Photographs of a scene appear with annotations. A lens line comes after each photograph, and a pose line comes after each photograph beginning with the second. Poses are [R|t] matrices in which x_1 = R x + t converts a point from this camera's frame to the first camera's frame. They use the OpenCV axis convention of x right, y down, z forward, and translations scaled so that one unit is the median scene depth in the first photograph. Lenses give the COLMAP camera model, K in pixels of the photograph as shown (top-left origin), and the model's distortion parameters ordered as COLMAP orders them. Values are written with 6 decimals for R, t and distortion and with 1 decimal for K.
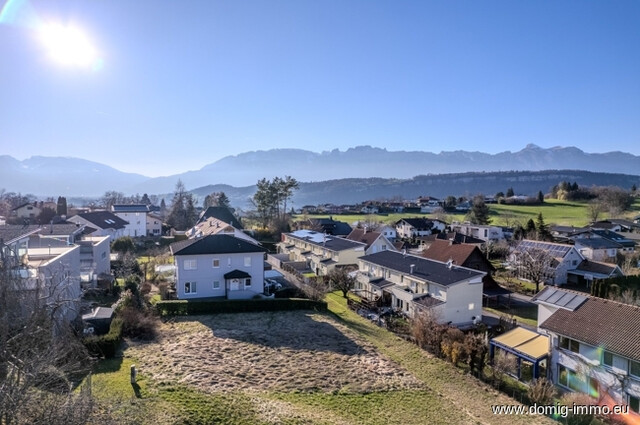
lens RADIAL K [[409.0, 0, 320.0], [0, 409.0, 212.5], [0, 0, 1]] dist [-0.069059, 0.063254]
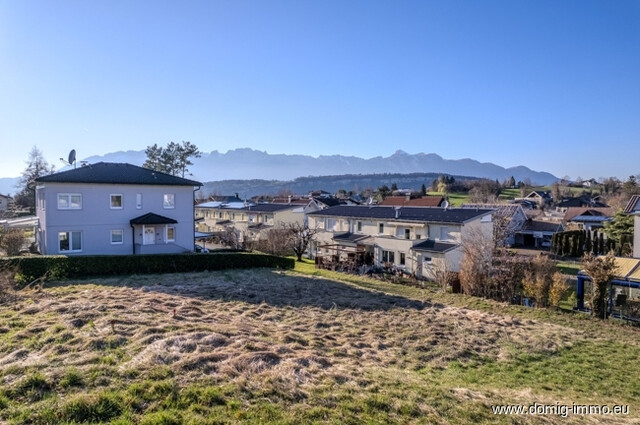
lens RADIAL K [[409.0, 0, 320.0], [0, 409.0, 212.5], [0, 0, 1]] dist [-0.069059, 0.063254]
pose [[0.957587, -0.013680, 0.287821, -0.056098], [0.016371, 0.999842, -0.006944, 0.061378], [-0.287680, 0.011361, 0.957659, 0.137078]]
